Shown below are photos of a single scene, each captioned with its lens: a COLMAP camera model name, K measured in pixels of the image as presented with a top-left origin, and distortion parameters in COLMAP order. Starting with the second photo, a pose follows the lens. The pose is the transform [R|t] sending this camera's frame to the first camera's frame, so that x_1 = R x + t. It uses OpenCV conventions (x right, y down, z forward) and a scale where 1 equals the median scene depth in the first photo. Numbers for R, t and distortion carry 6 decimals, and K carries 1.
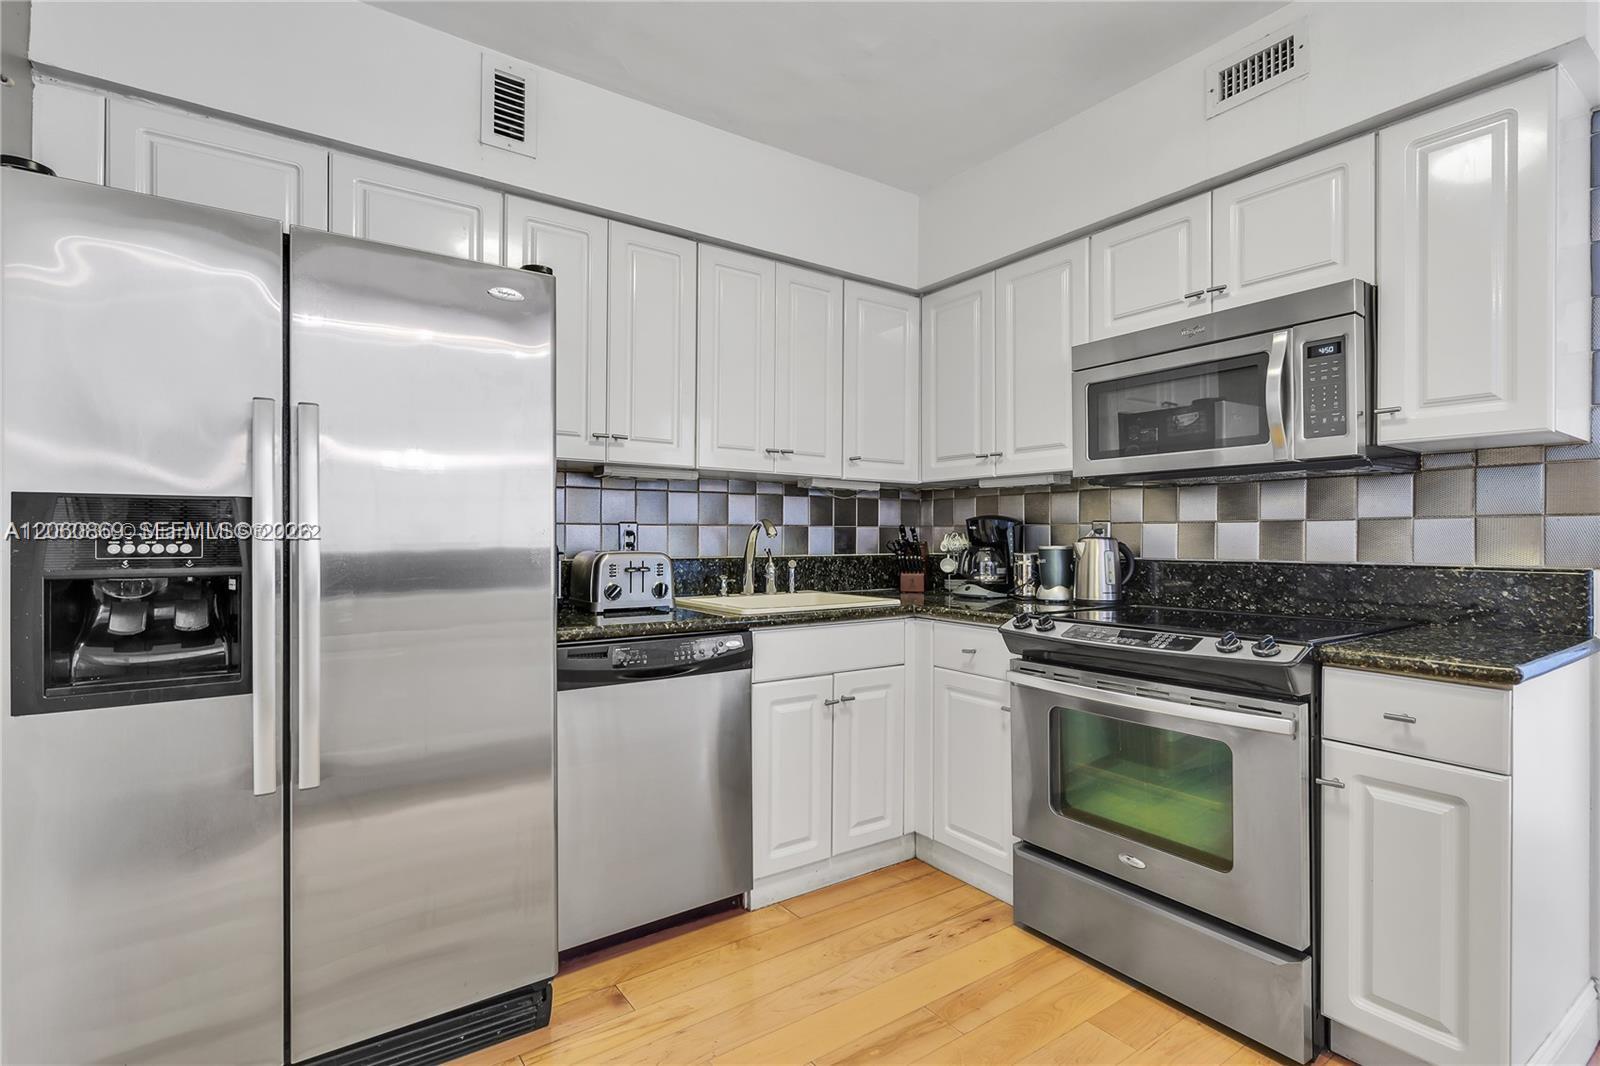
lens RADIAL K [[751.9, 0, 789.7], [0, 751.9, 534.4], [0, 0, 1]] dist [0.001275, 0.000553]
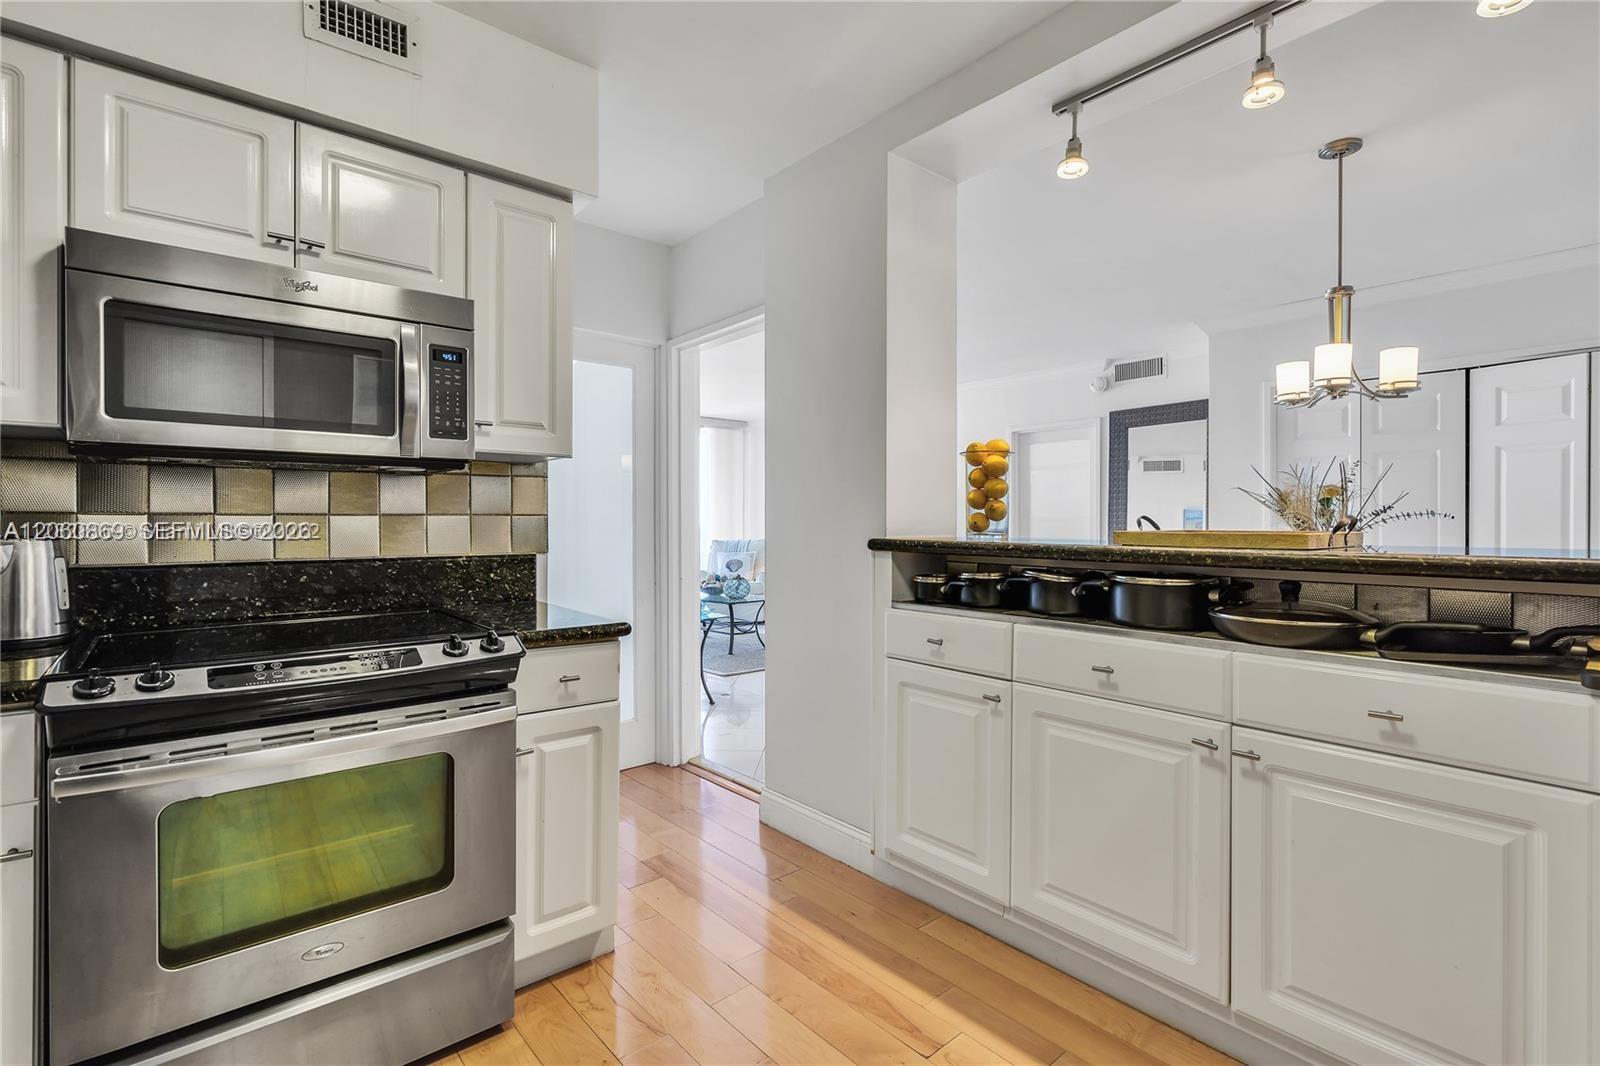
lens RADIAL K [[741.2, 0, 797.9], [0, 741.2, 521.9], [0, 0, 1]] dist [-0.002579, 0.001356]
pose [[-0.107686, 0.001042, 0.994184, -0.330256], [-0.003558, 0.999993, -0.001434, -0.011510], [-0.994179, -0.003692, -0.107682, 0.548489]]
